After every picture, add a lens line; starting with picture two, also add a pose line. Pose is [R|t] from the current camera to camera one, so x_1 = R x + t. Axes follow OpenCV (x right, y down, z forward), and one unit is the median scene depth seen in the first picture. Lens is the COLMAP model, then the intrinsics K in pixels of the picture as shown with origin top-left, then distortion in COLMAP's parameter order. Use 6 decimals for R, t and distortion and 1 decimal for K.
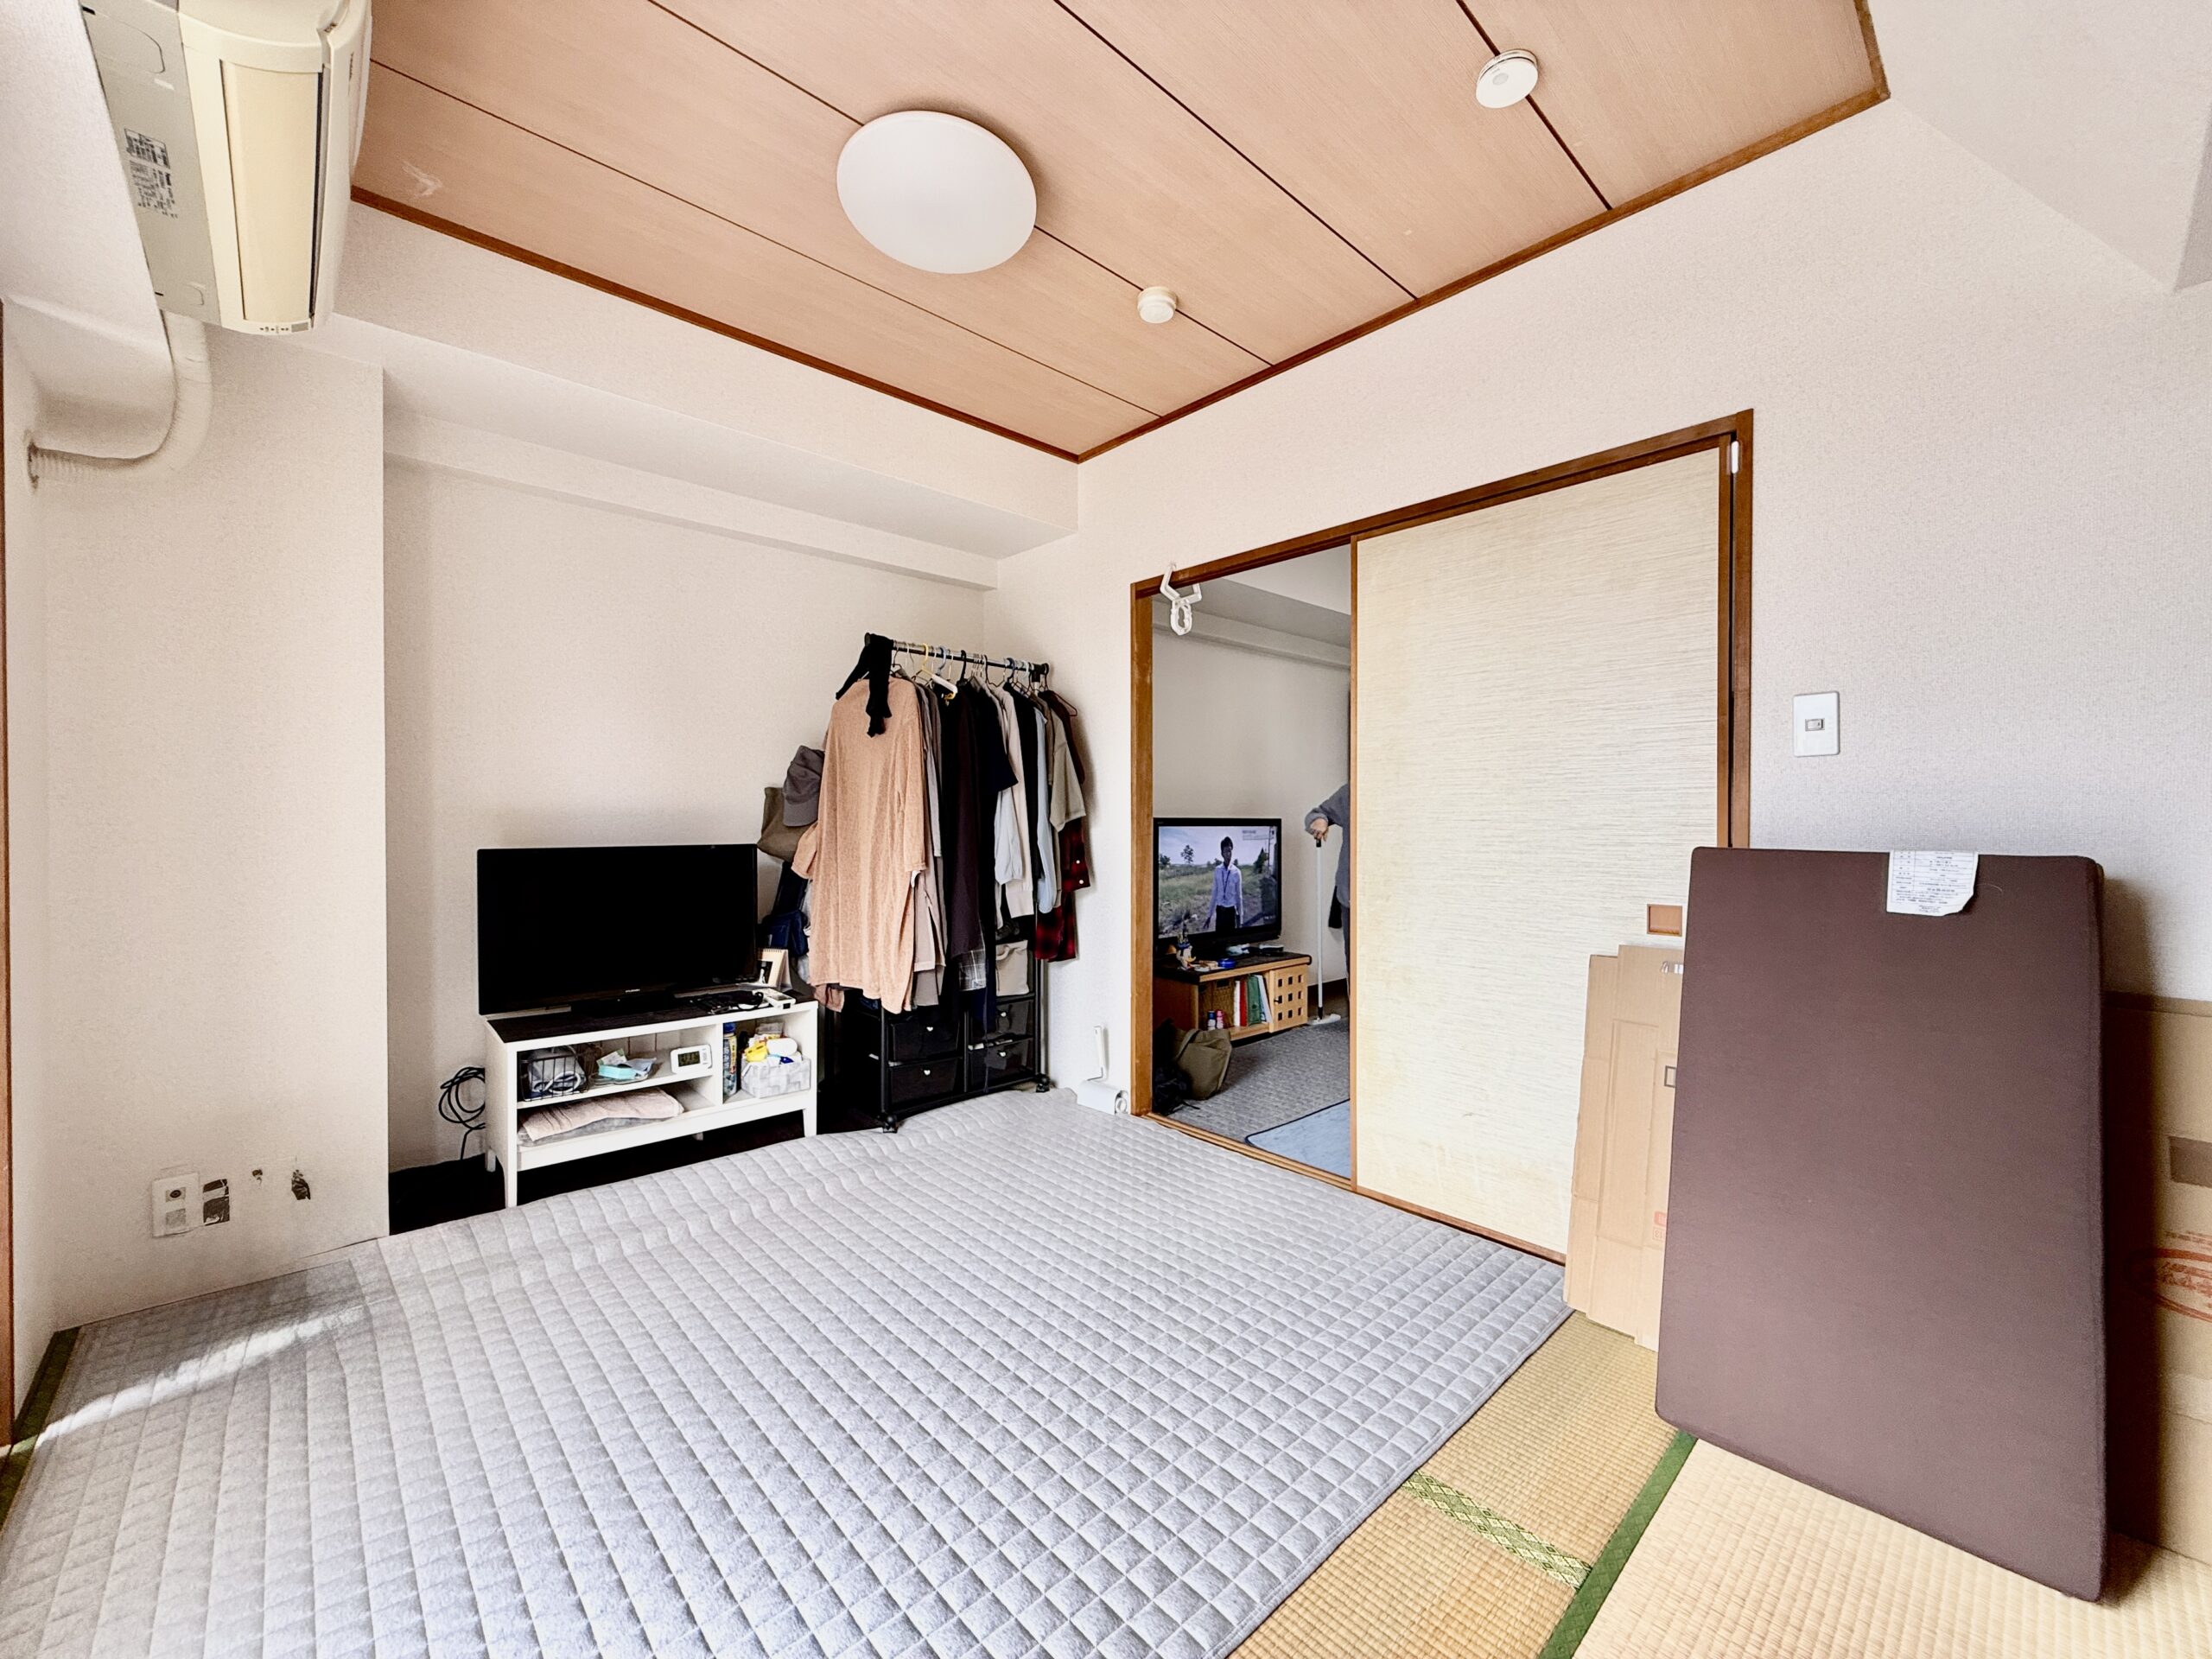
lens RADIAL K [[882.3, 0, 1104.0], [0, 882.3, 829.6], [0, 0, 1]] dist [-0.000384, -0.000185]
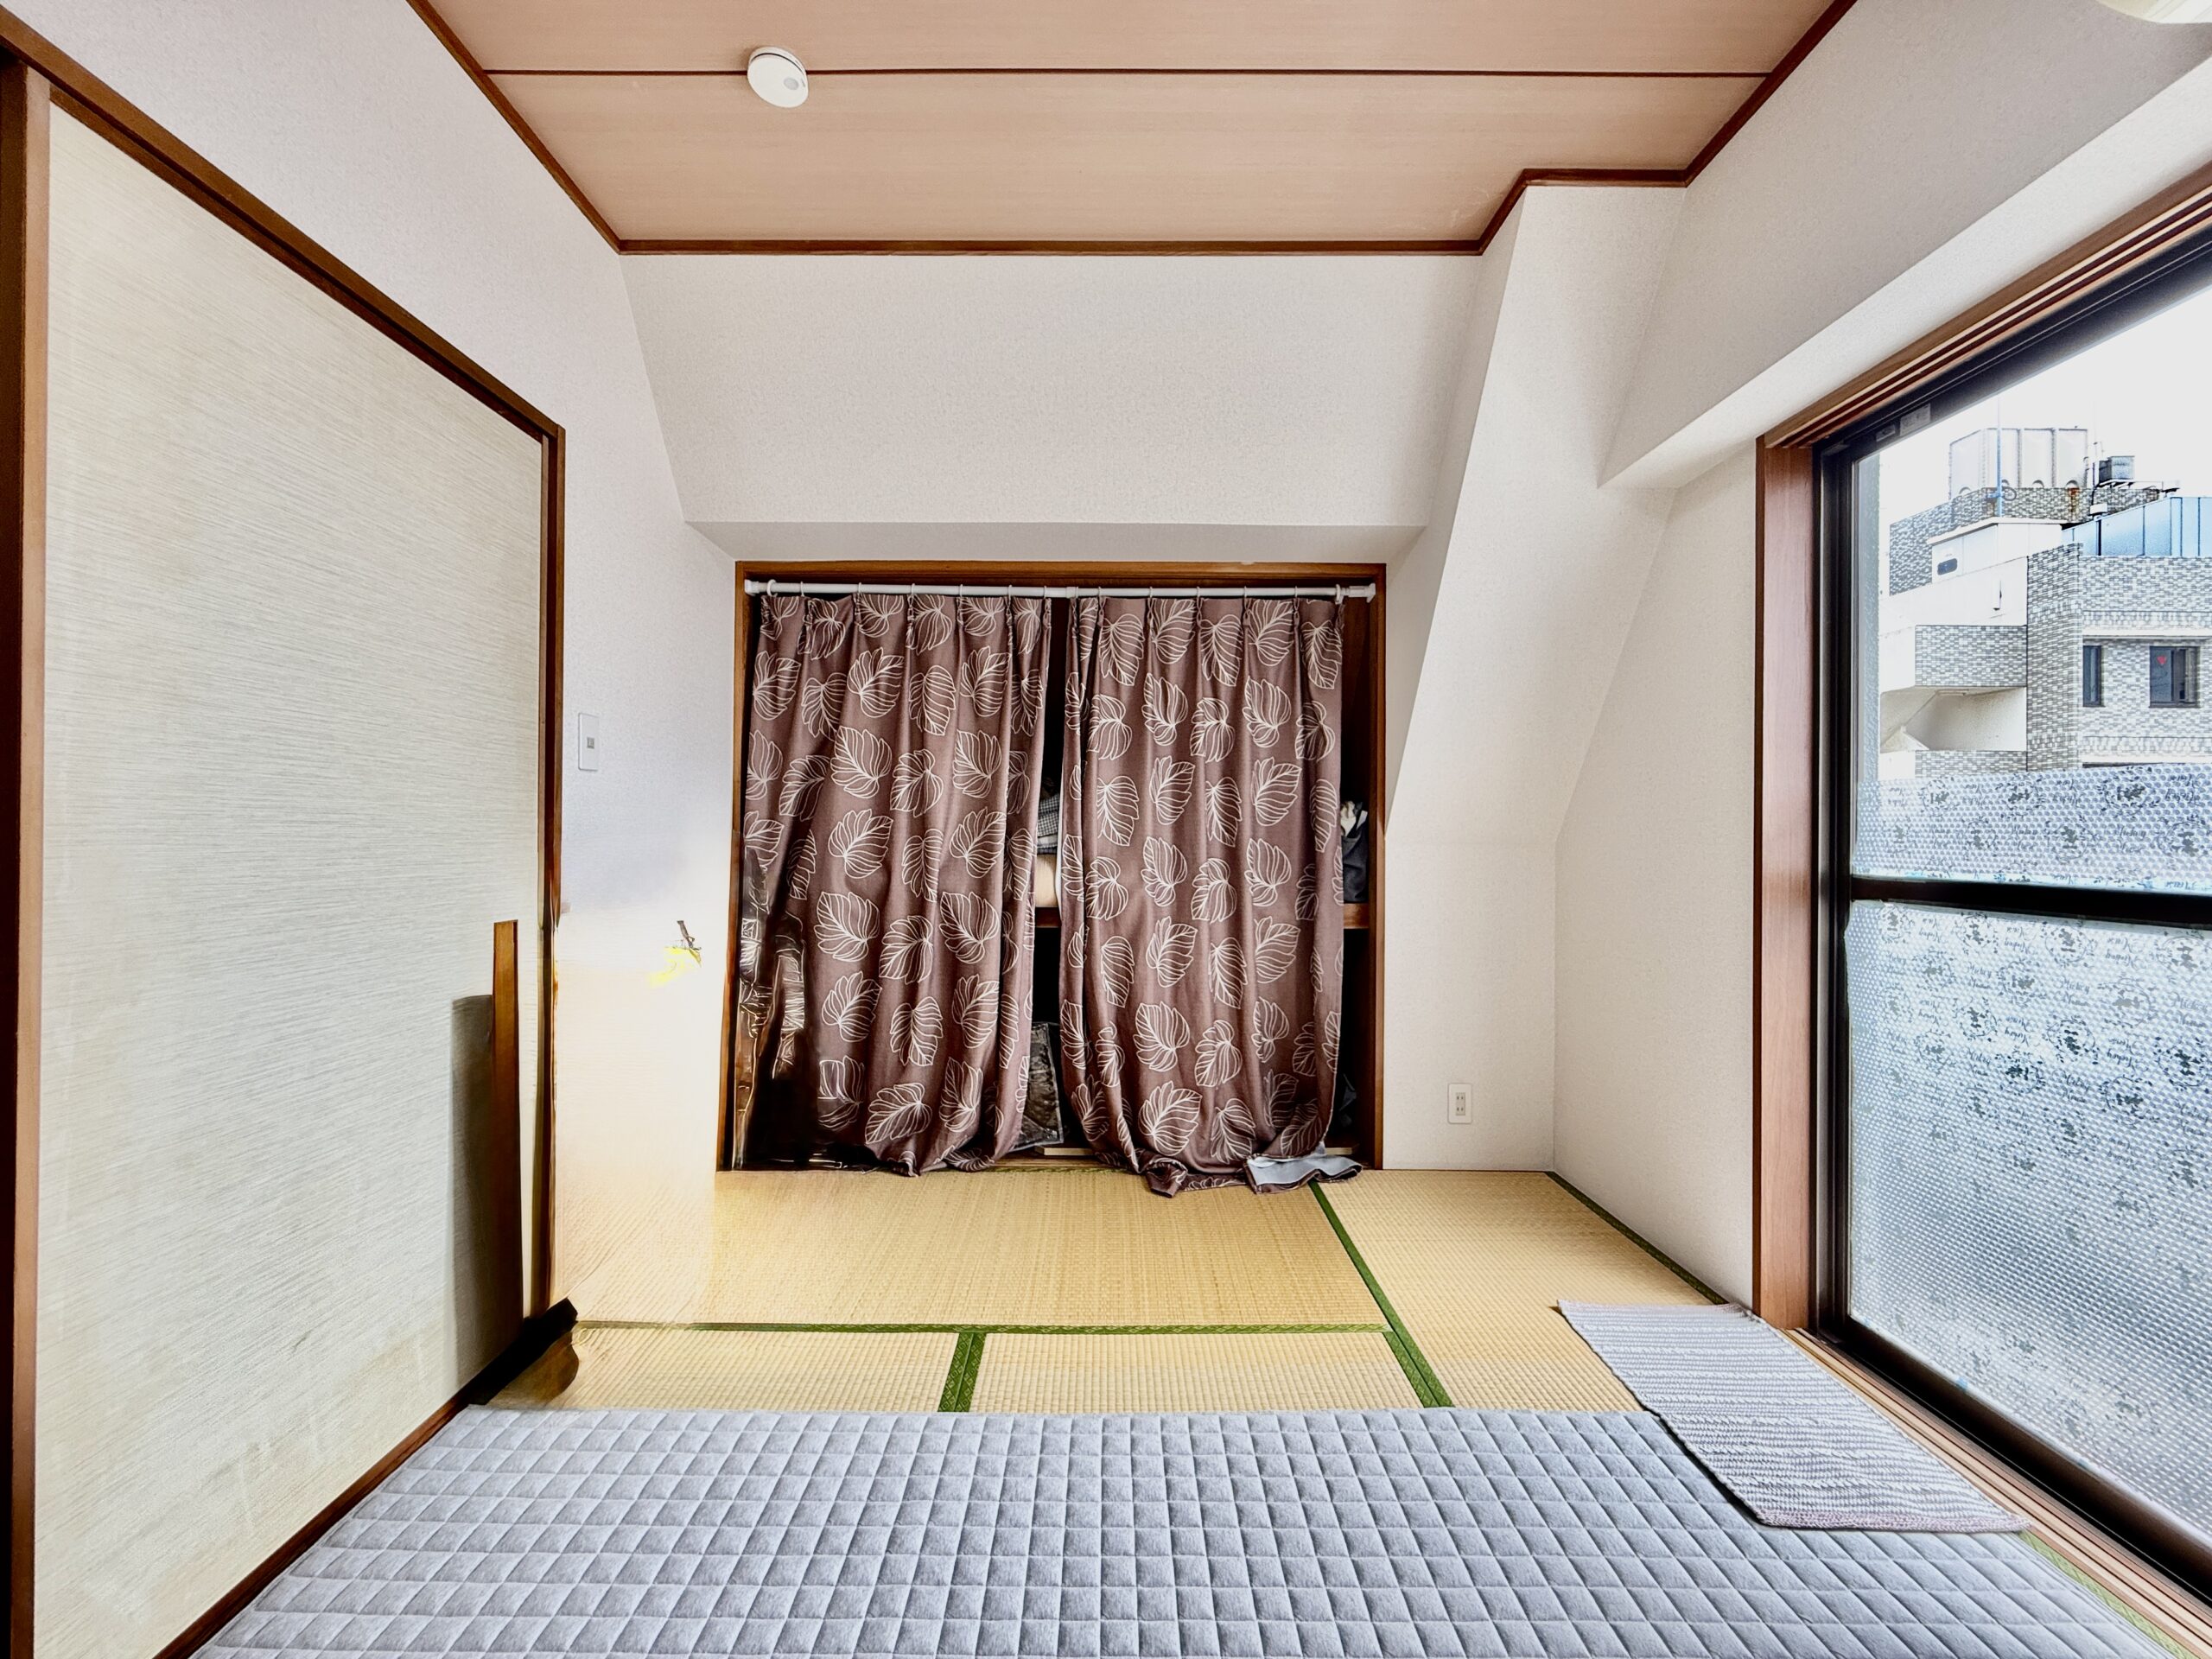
lens RADIAL K [[882.3, 0, 1103.6], [0, 882.3, 830.5], [0, 0, 1]] dist [-0.000384, -0.000185]
pose [[-0.731905, -0.003915, 0.681395, -0.274702], [-0.002596, 0.999992, 0.002957, -0.006363], [-0.681402, 0.000396, -0.731910, 0.836330]]
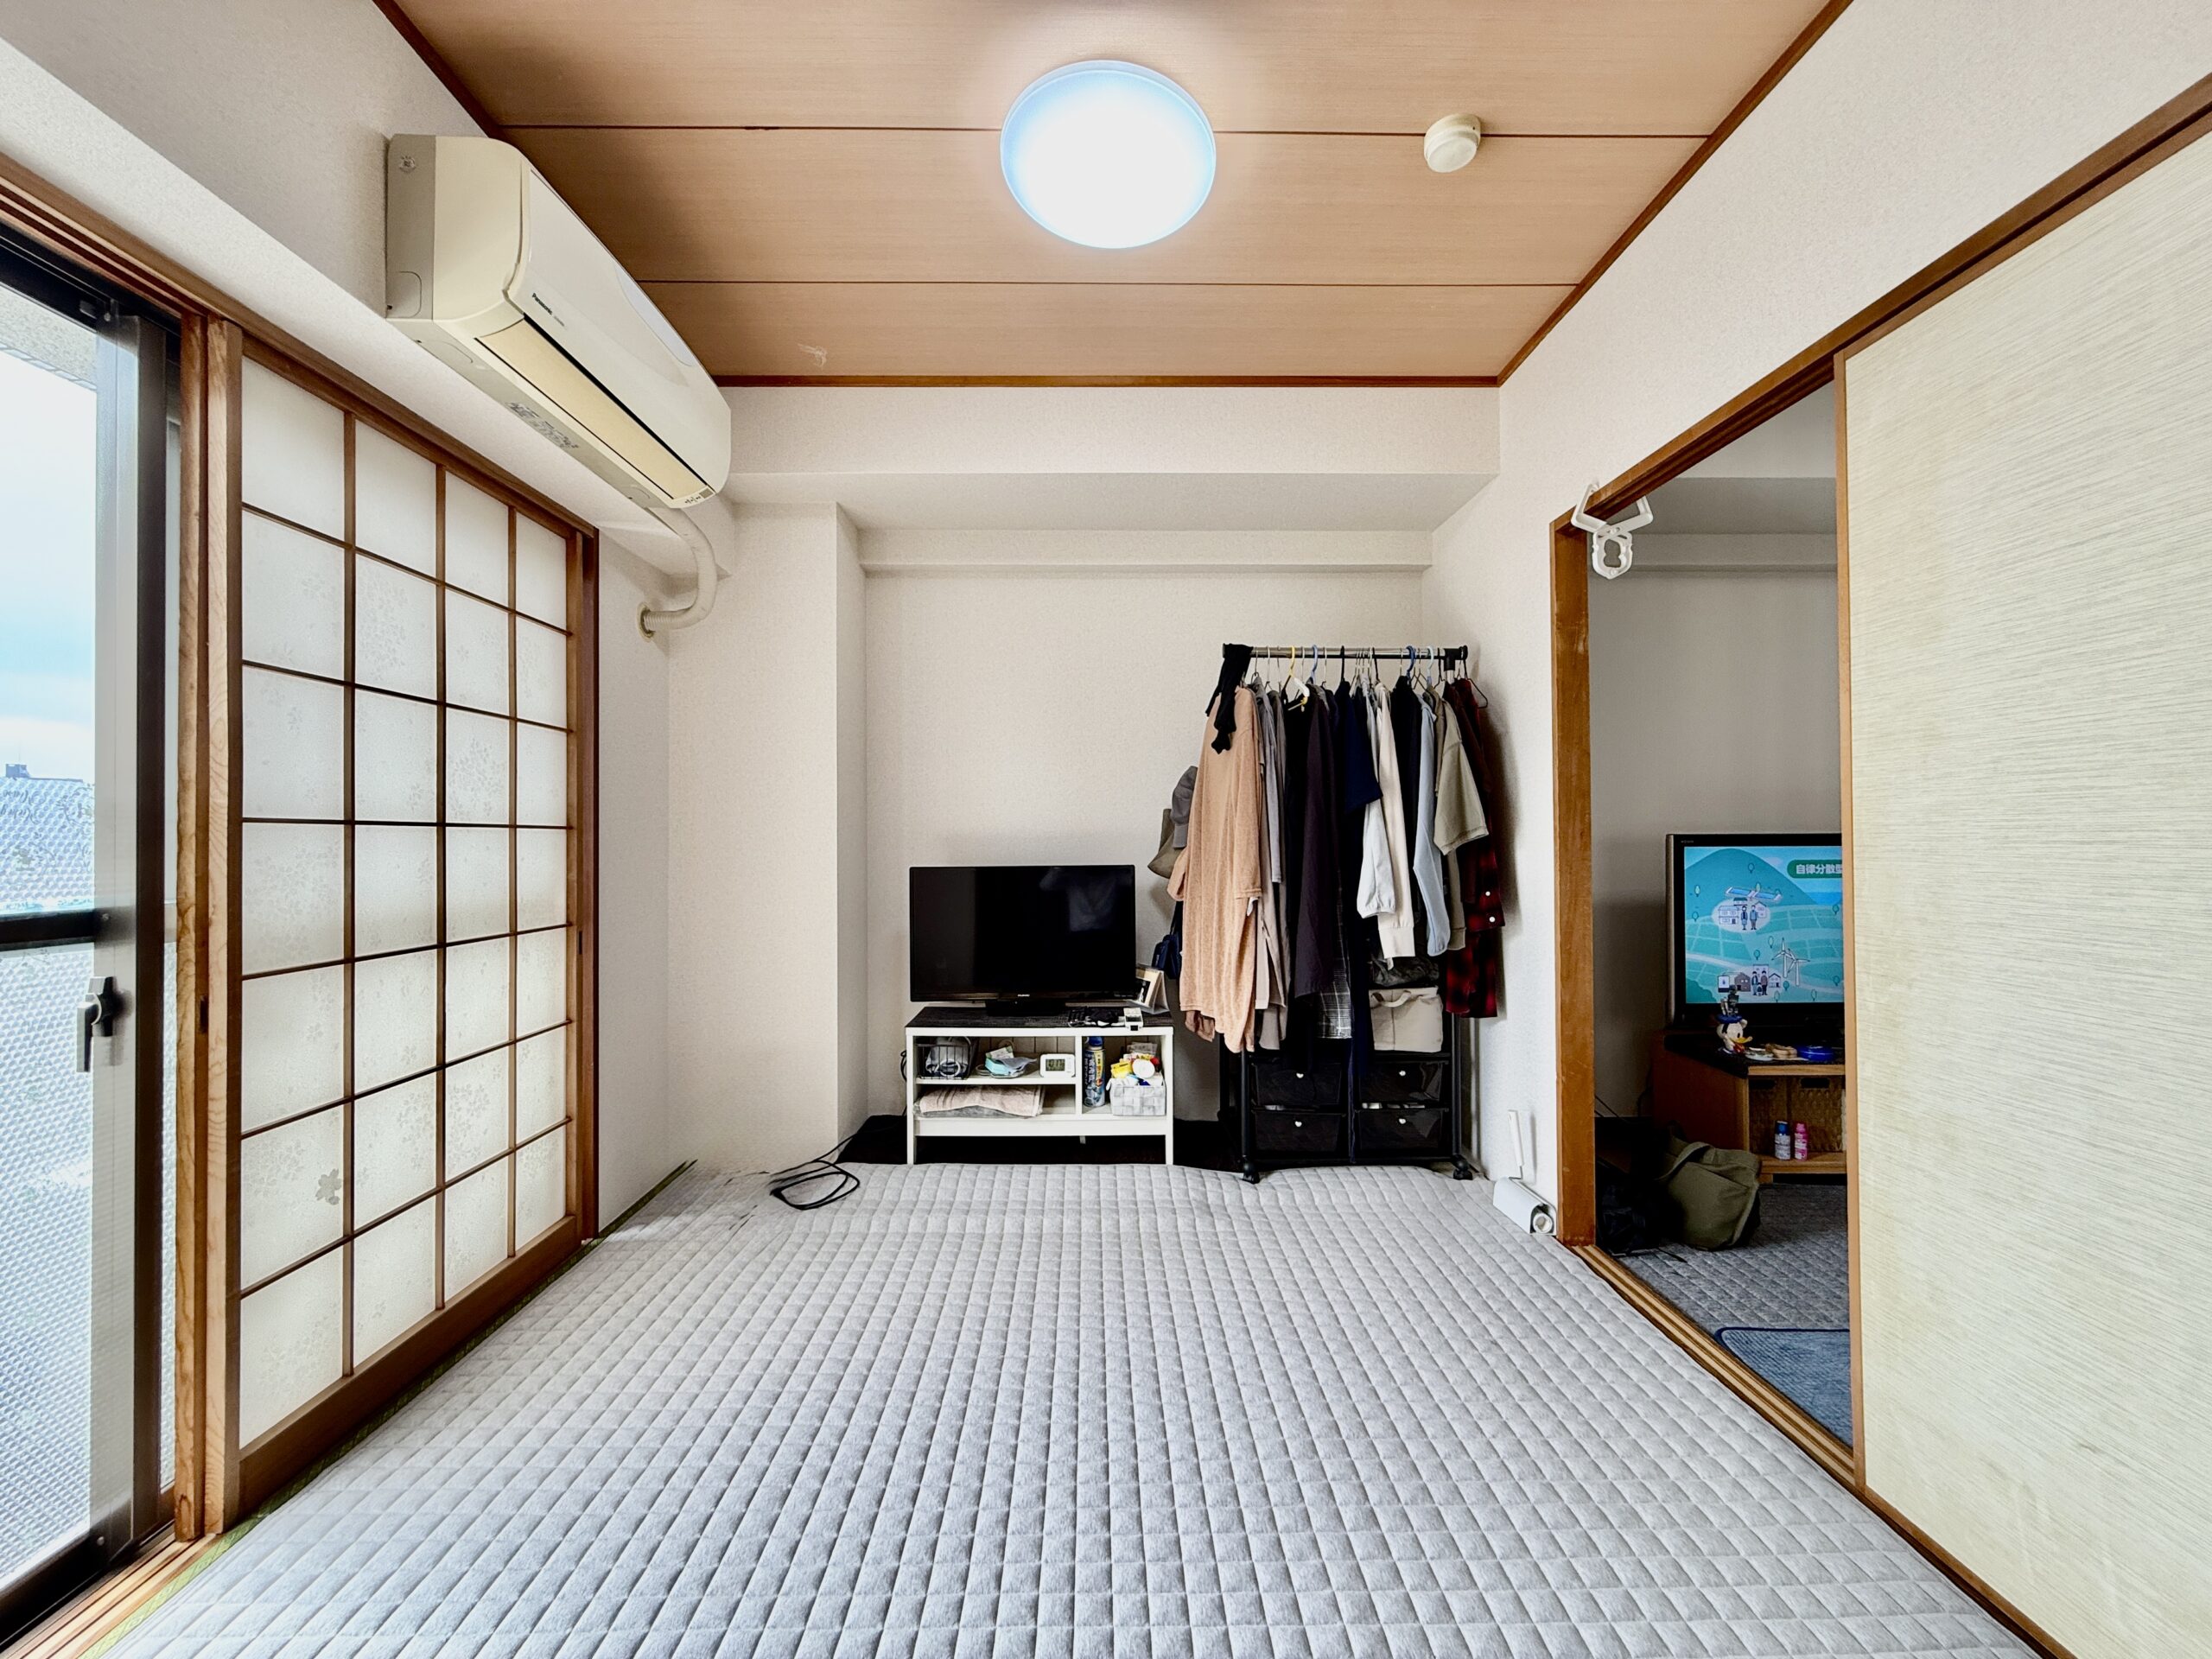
lens RADIAL K [[882.3, 0, 1103.5], [0, 882.3, 829.4], [0, 0, 1]] dist [-0.000384, -0.000185]
pose [[0.744201, -0.012150, -0.667846, 0.265724], [0.000532, 0.999845, -0.017597, -0.007372], [0.667956, 0.012740, 0.744092, 0.213578]]
